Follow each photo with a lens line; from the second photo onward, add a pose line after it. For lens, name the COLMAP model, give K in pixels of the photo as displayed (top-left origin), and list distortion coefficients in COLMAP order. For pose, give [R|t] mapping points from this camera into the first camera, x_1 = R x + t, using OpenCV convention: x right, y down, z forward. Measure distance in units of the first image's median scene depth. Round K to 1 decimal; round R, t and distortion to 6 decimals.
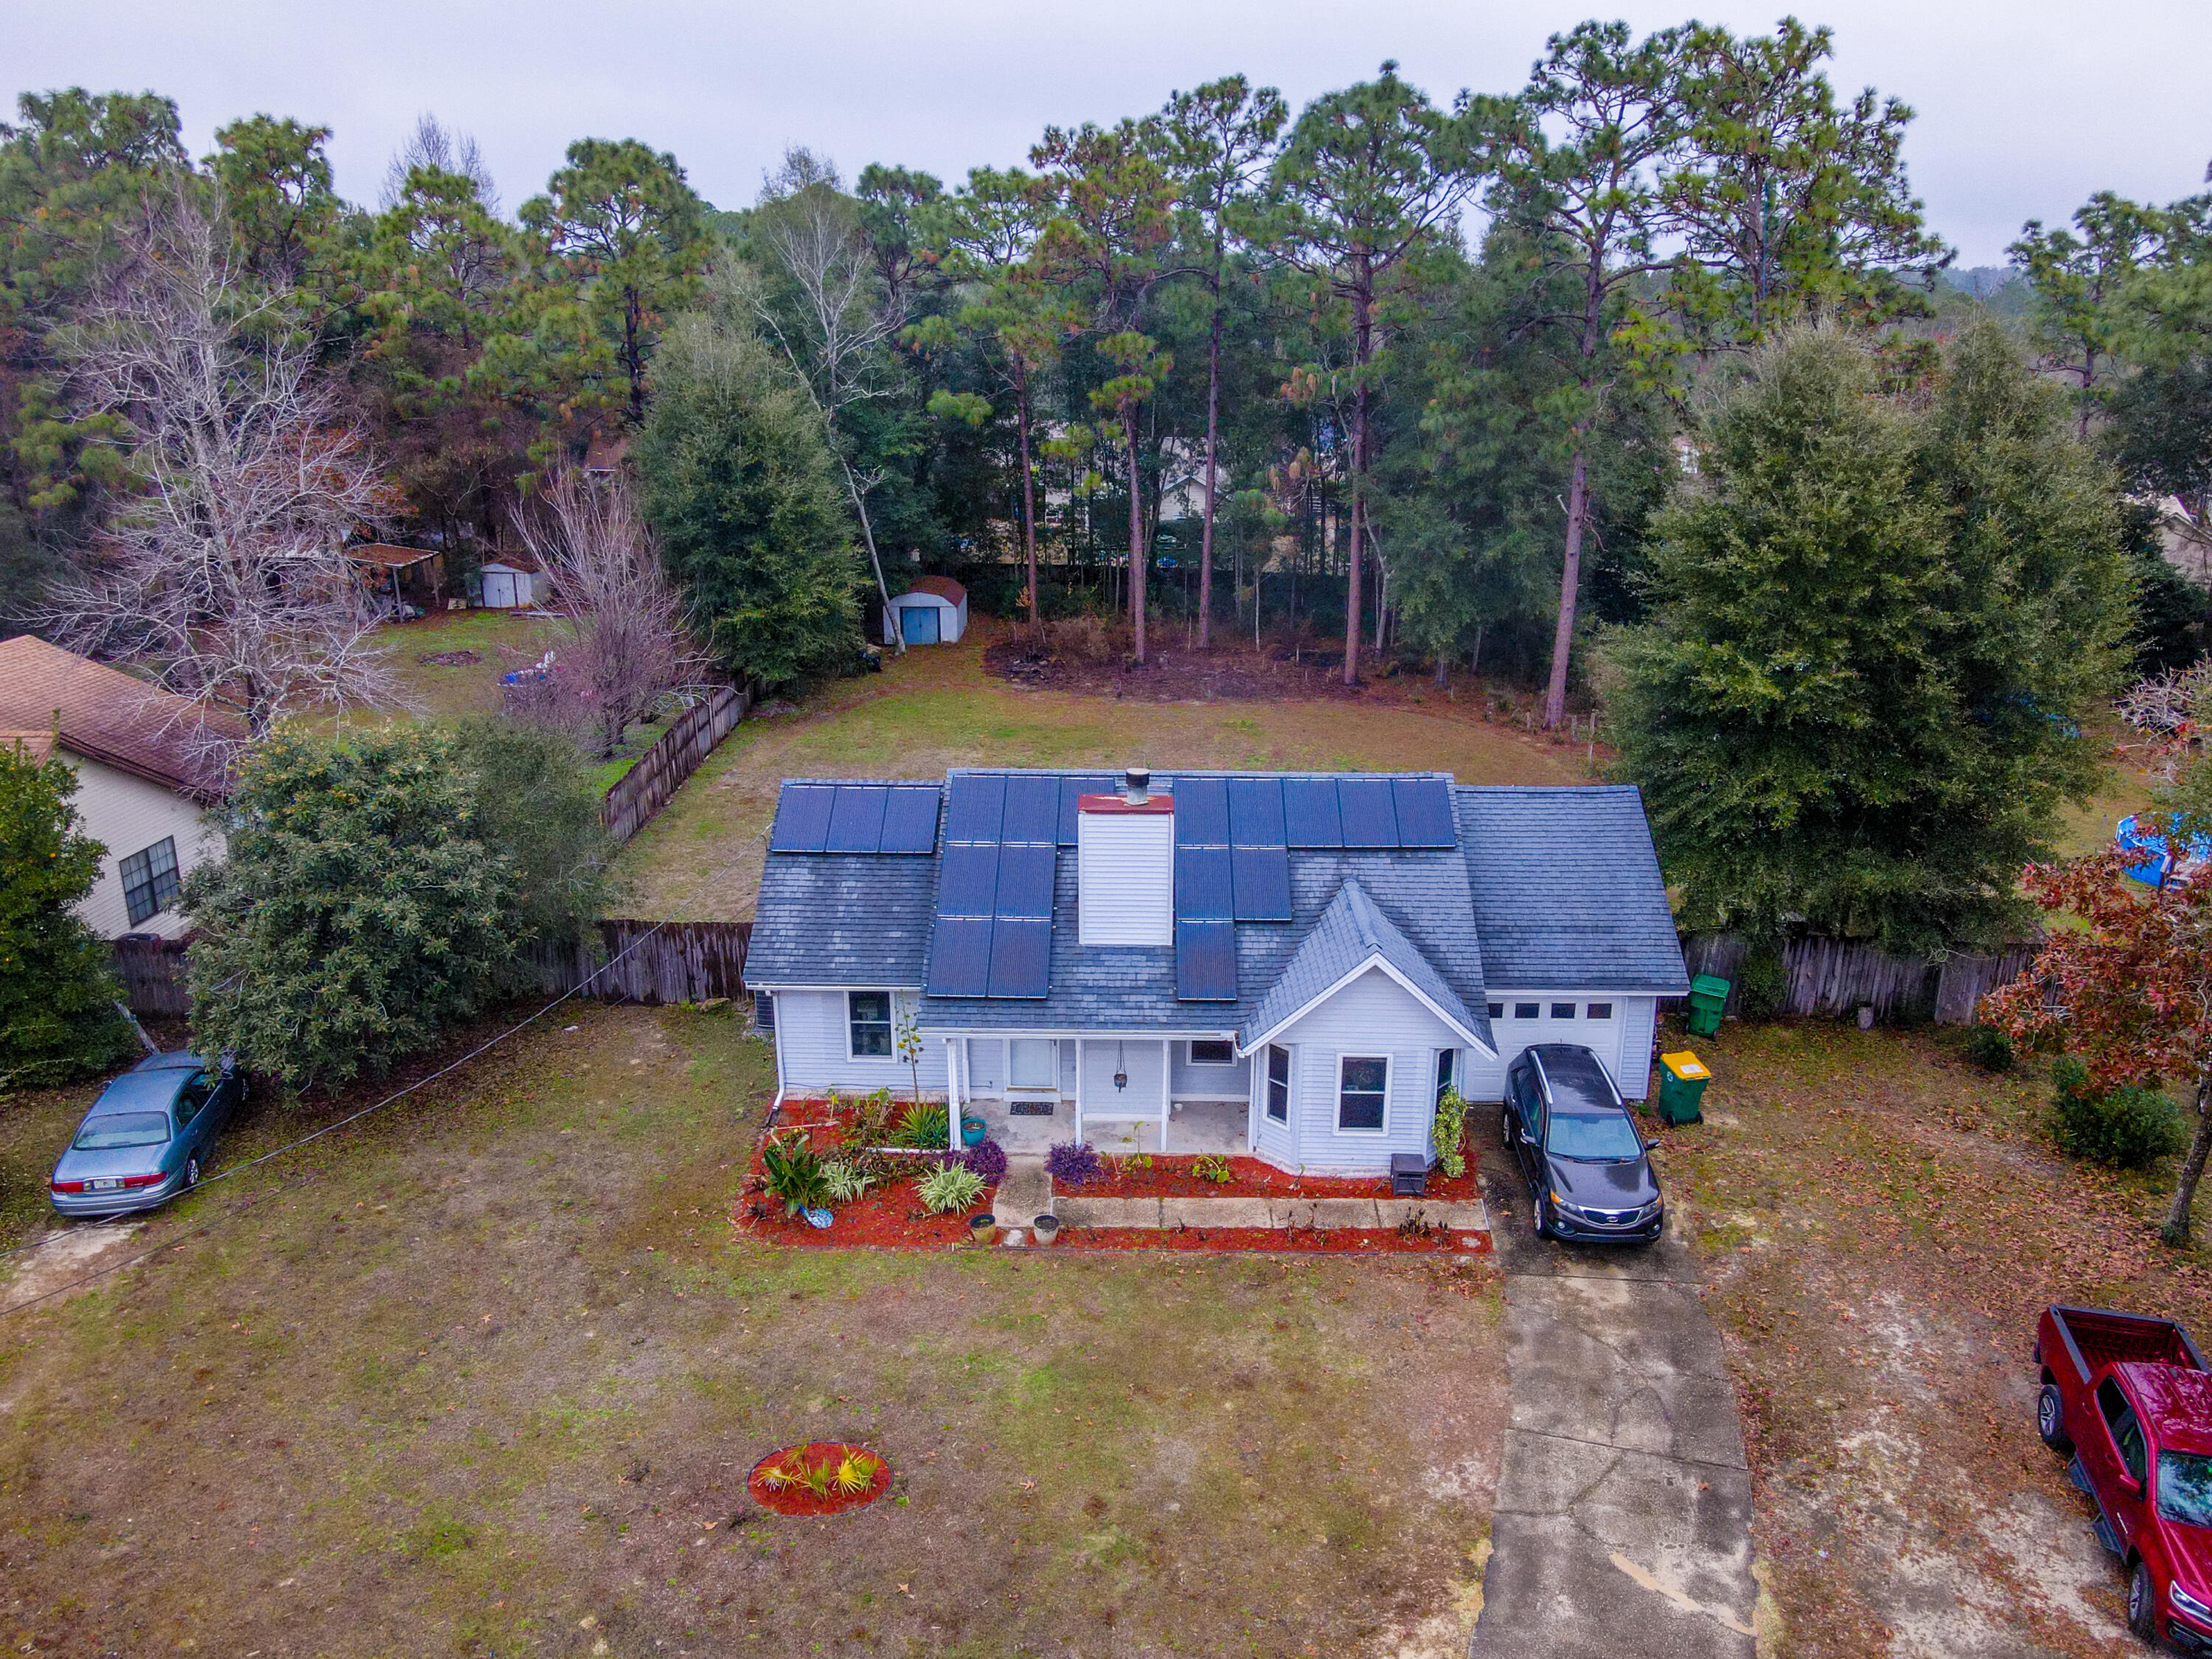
lens RADIAL K [[1617.9, 0, 1104.8], [0, 1617.9, 829.6], [0, 0, 1]] dist [0.008149, 0.015037]
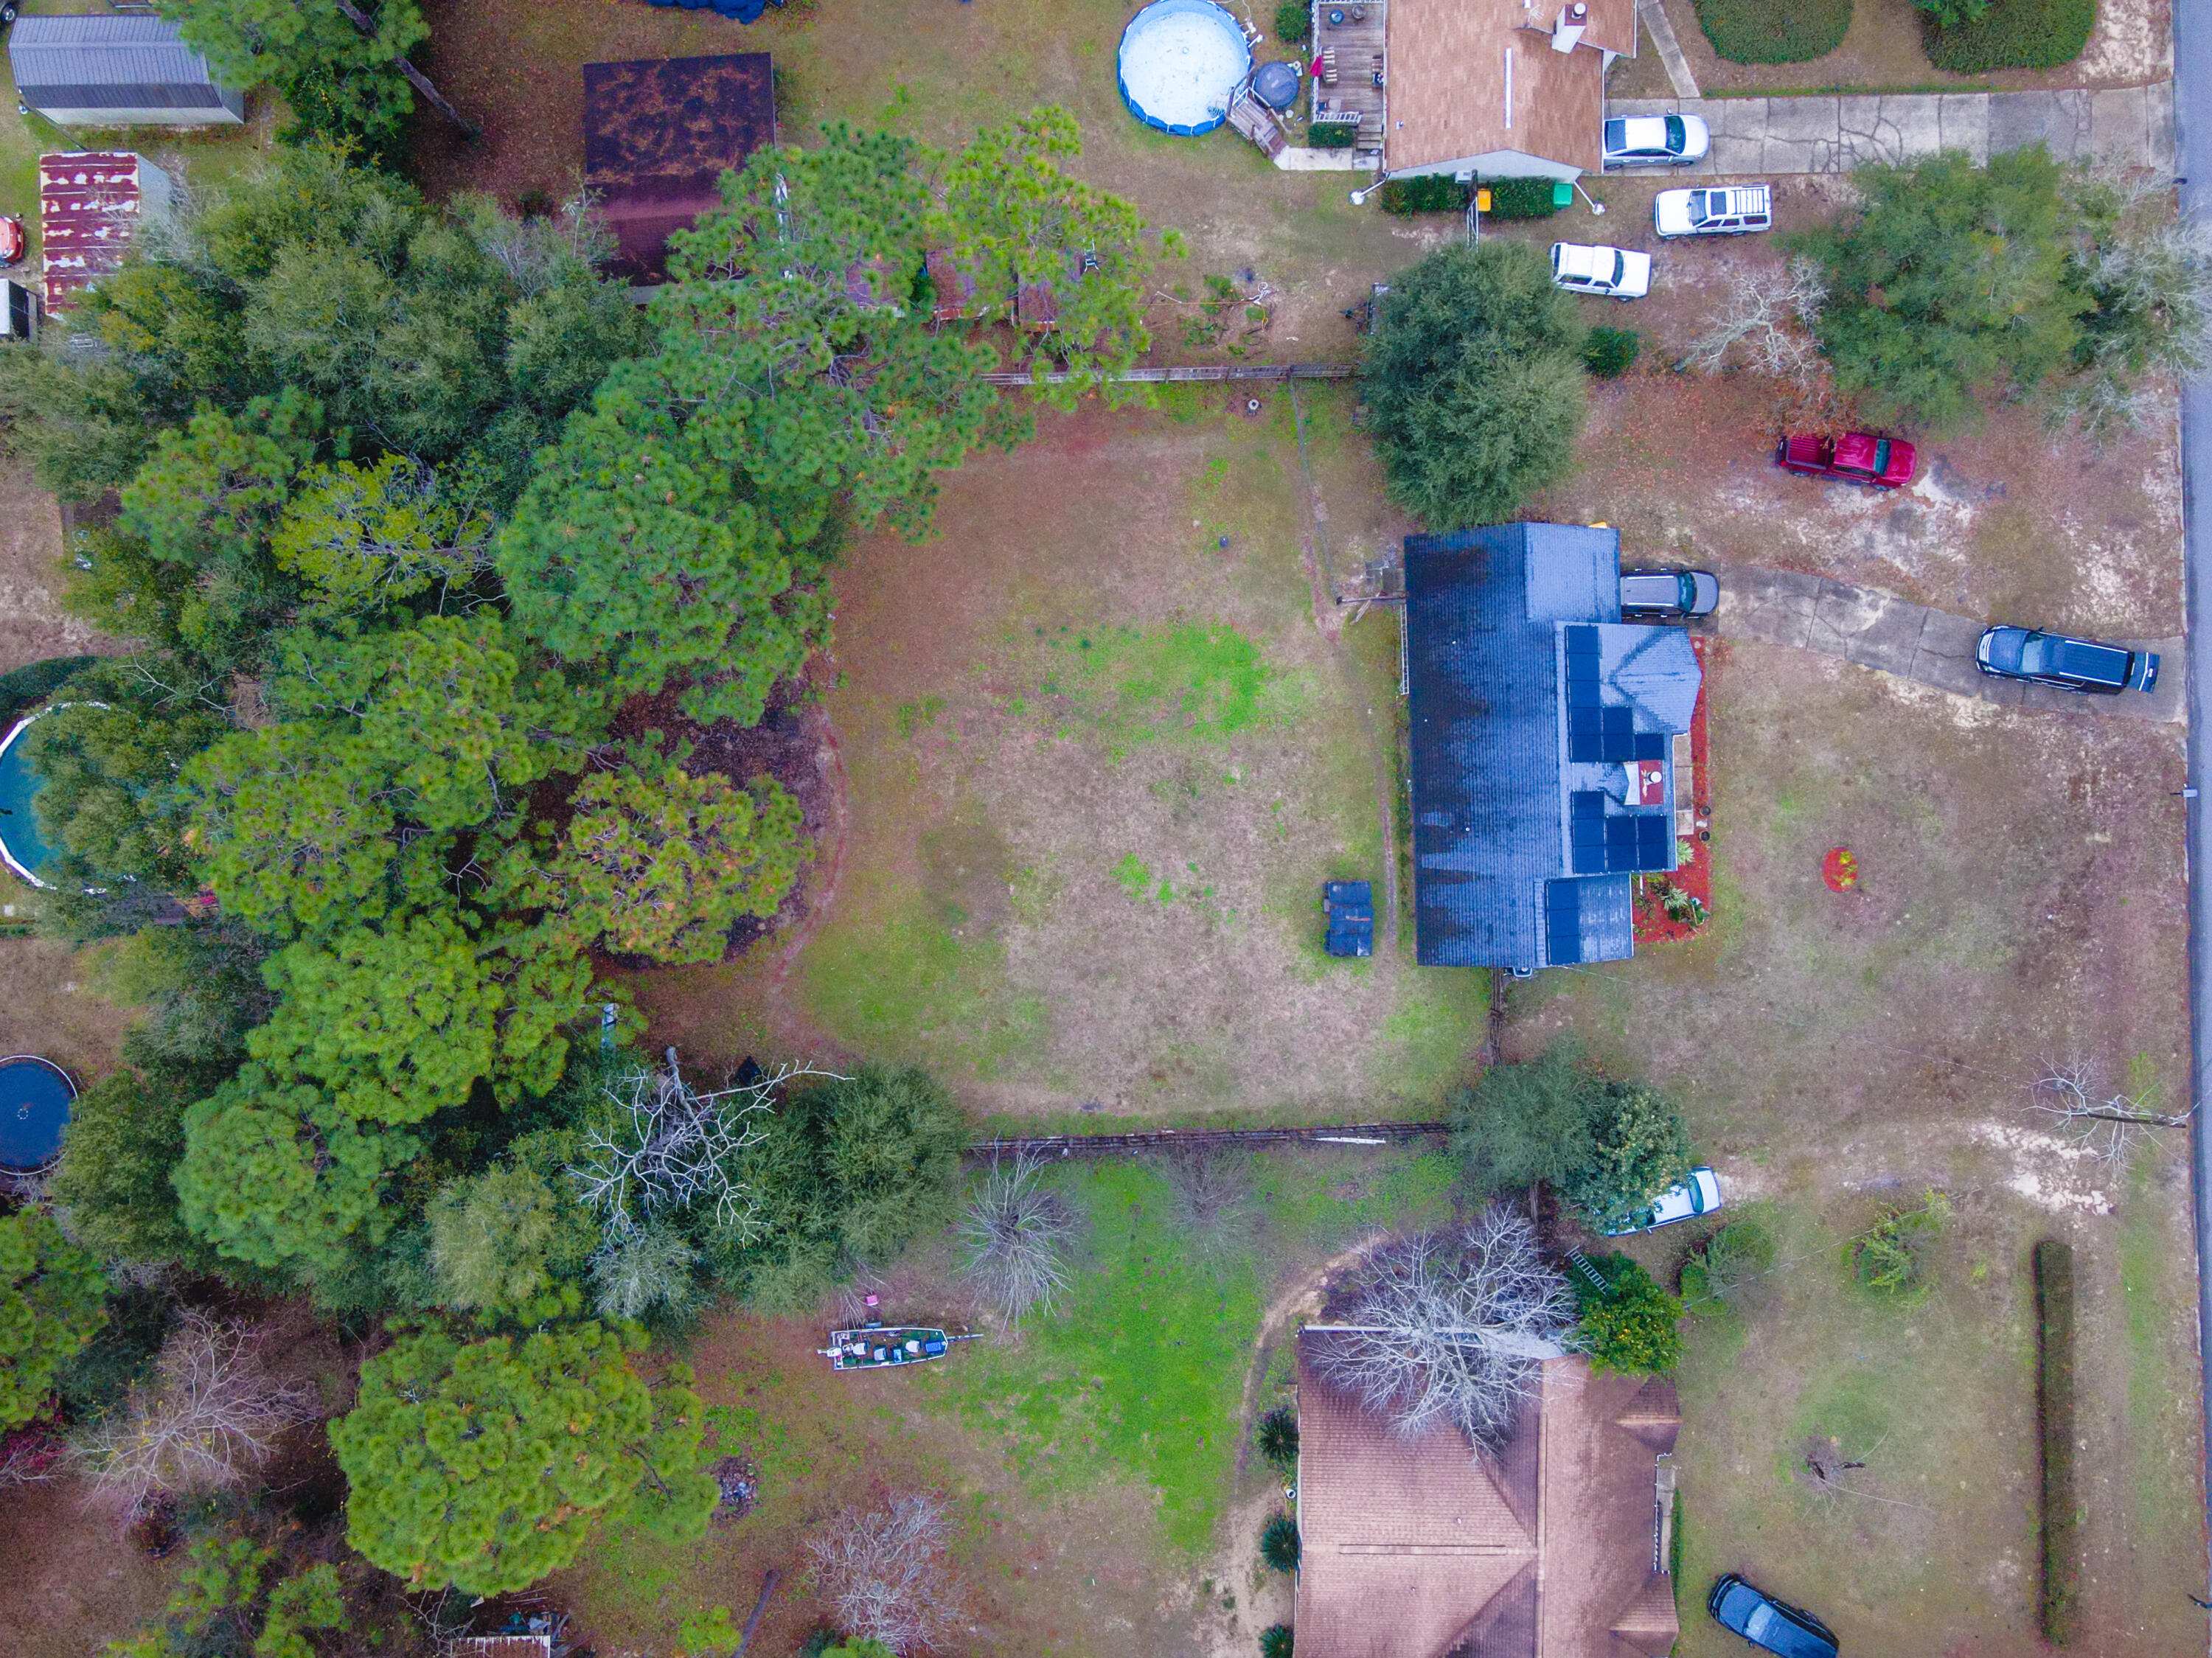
lens RADIAL K [[1721.0, 0, 1112.4], [0, 1721.0, 828.8], [0, 0, 1]] dist [-0.004120, 0.041062]
pose [[-0.056406, -0.998356, -0.010158, 0.014565], [0.318239, -0.027622, 0.947608, -2.391602], [-0.946331, 0.050218, 0.319274, 0.932585]]
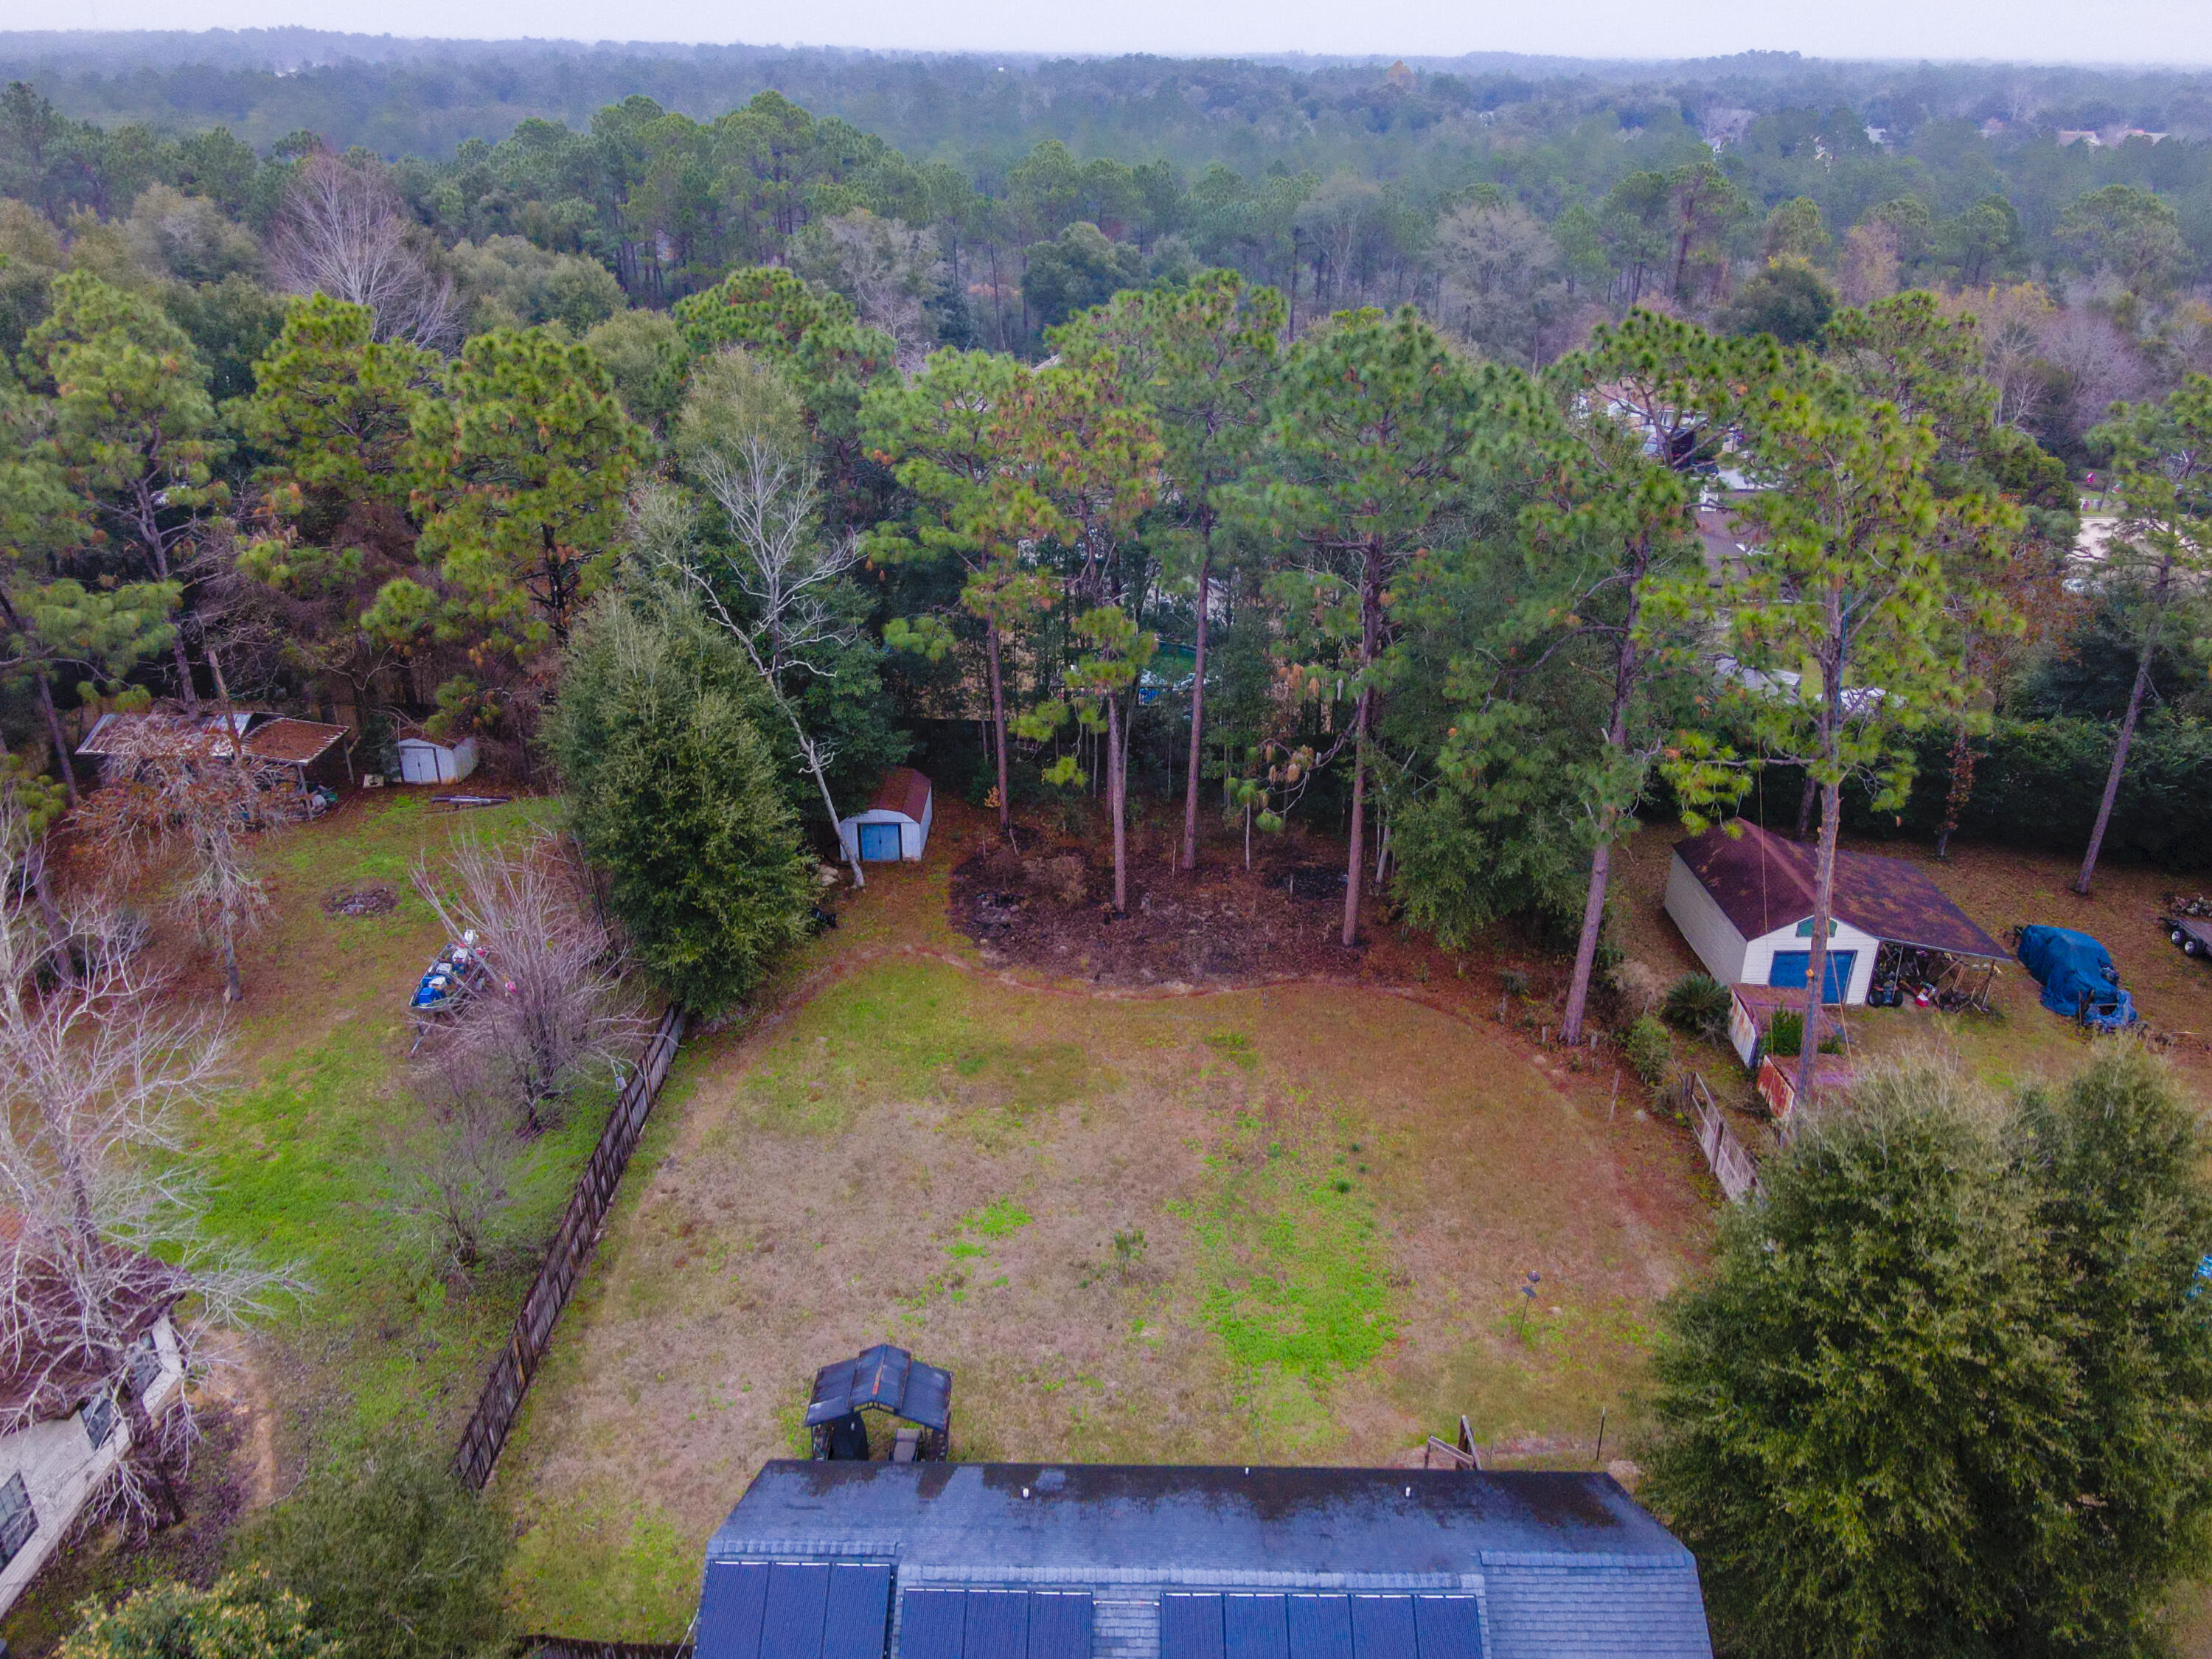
lens RADIAL K [[1626.5, 0, 1102.6], [0, 1626.5, 845.7], [0, 0, 1]] dist [-0.003544, 0.035501]
pose [[0.999920, -0.000459, 0.012617, 0.000544], [-0.001129, 0.992081, 0.125596, -0.579216], [-0.012575, -0.125600, 0.992001, 0.208163]]
